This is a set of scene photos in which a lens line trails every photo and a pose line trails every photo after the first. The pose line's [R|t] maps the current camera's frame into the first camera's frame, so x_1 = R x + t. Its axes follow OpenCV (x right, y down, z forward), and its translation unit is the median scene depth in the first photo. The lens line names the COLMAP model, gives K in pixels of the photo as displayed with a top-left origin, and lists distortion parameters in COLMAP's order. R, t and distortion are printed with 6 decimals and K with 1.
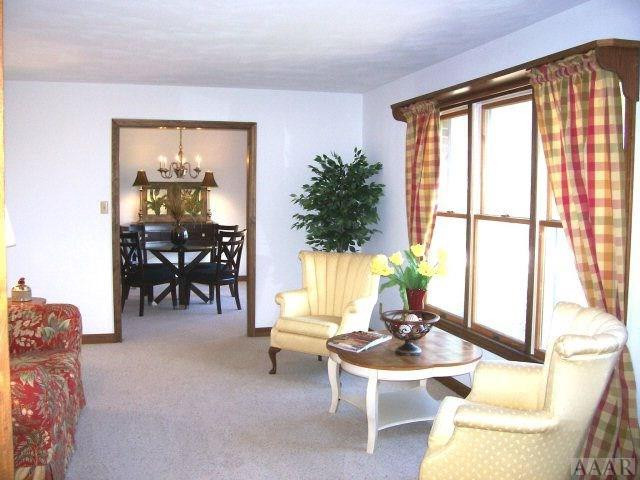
lens RADIAL K [[628.9, 0, 320.0], [0, 628.9, 240.0], [0, 0, 1]] dist [-0.184874, 0.183376]
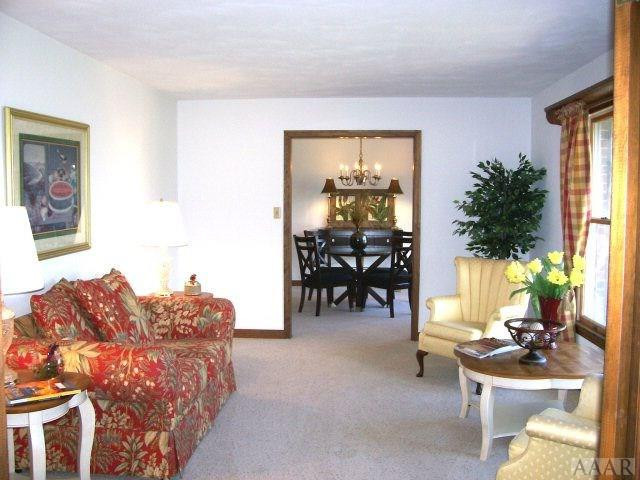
lens RADIAL K [[628.9, 0, 320.0], [0, 628.9, 240.0], [0, 0, 1]] dist [-0.184874, 0.183376]
pose [[0.941580, 0.015599, -0.336429, 0.110259], [-0.019656, 0.999769, -0.008656, 0.003659], [0.336216, 0.014763, 0.941669, -0.013058]]
